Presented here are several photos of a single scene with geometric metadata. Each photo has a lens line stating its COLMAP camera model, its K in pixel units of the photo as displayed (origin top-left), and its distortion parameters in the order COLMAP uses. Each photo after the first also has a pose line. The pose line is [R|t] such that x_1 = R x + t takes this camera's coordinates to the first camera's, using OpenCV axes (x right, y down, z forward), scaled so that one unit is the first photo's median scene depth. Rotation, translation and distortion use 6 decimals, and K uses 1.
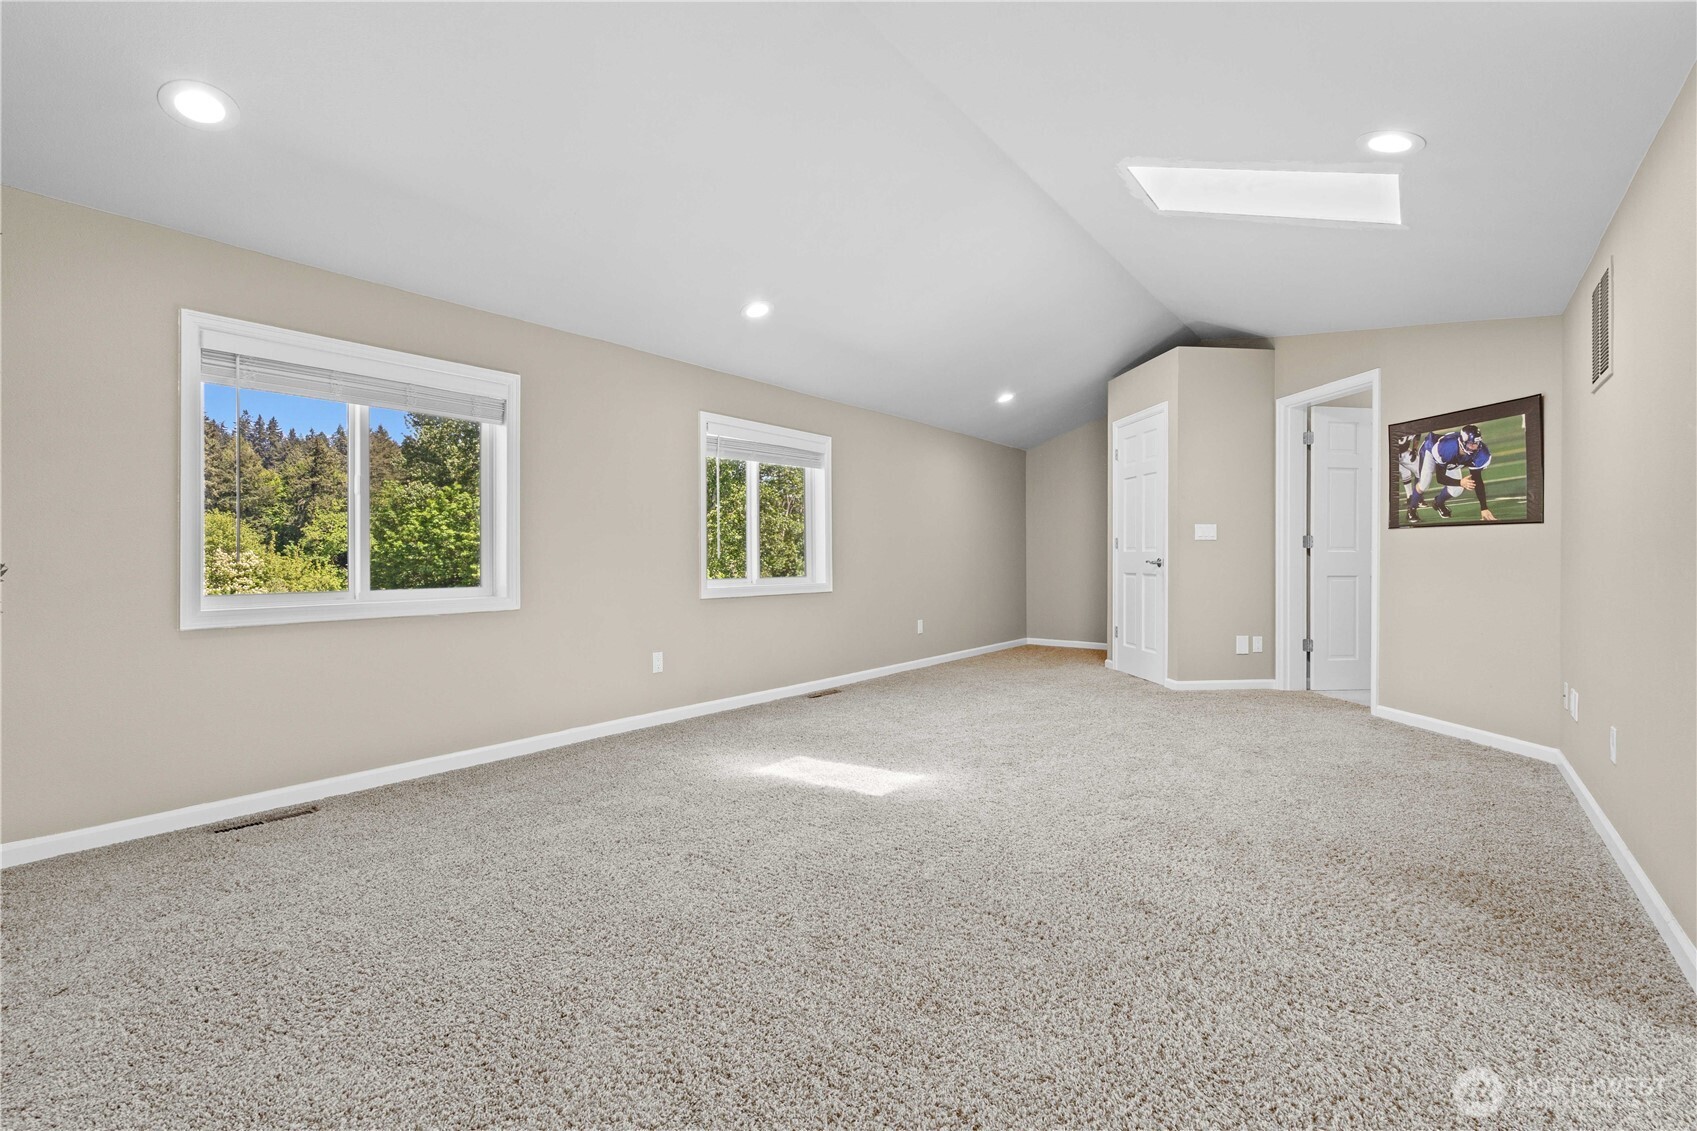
lens RADIAL K [[801.0, 0, 834.1], [0, 801.0, 570.4], [0, 0, 1]] dist [-0.001500, 0.007284]
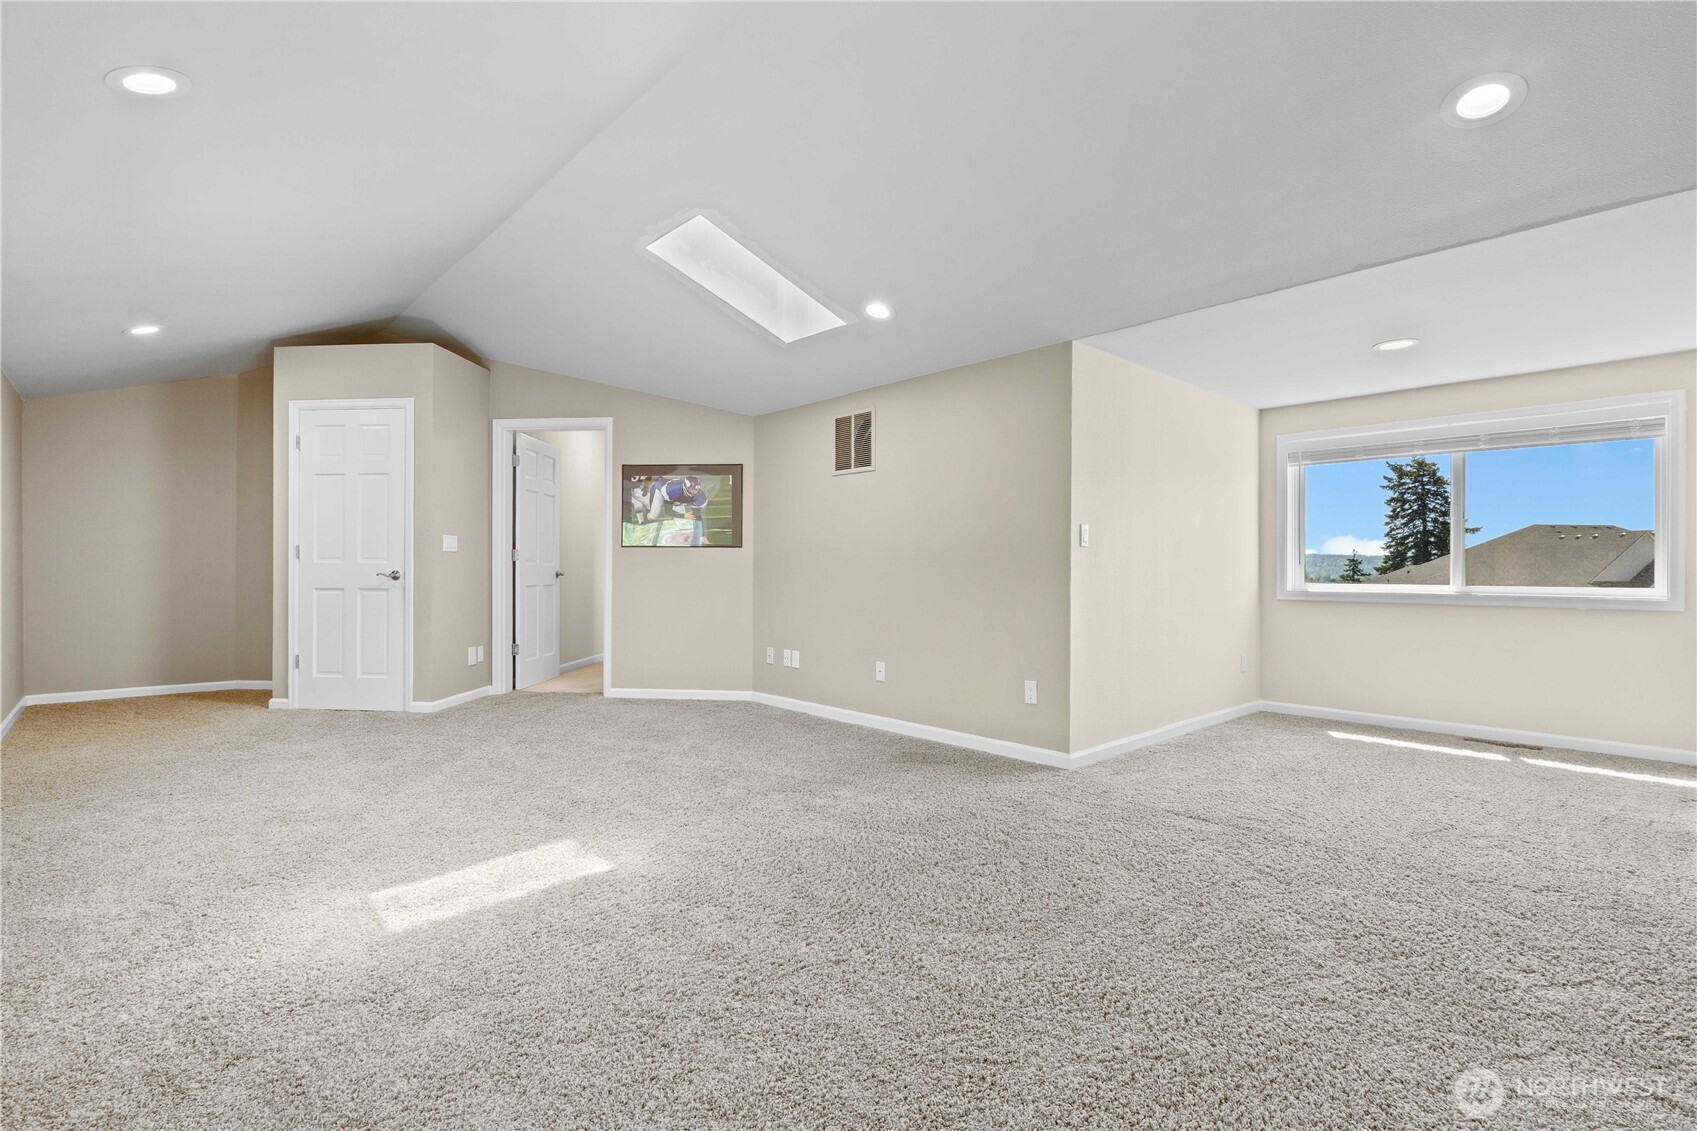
lens RADIAL K [[801.0, 0, 834.1], [0, 801.0, 570.4], [0, 0, 1]] dist [-0.001500, 0.007284]
pose [[0.165939, -0.000533, 0.986136, -0.521040], [0.015564, 0.999877, -0.002078, -0.007135], [-0.986013, 0.015693, 0.165926, 0.484786]]
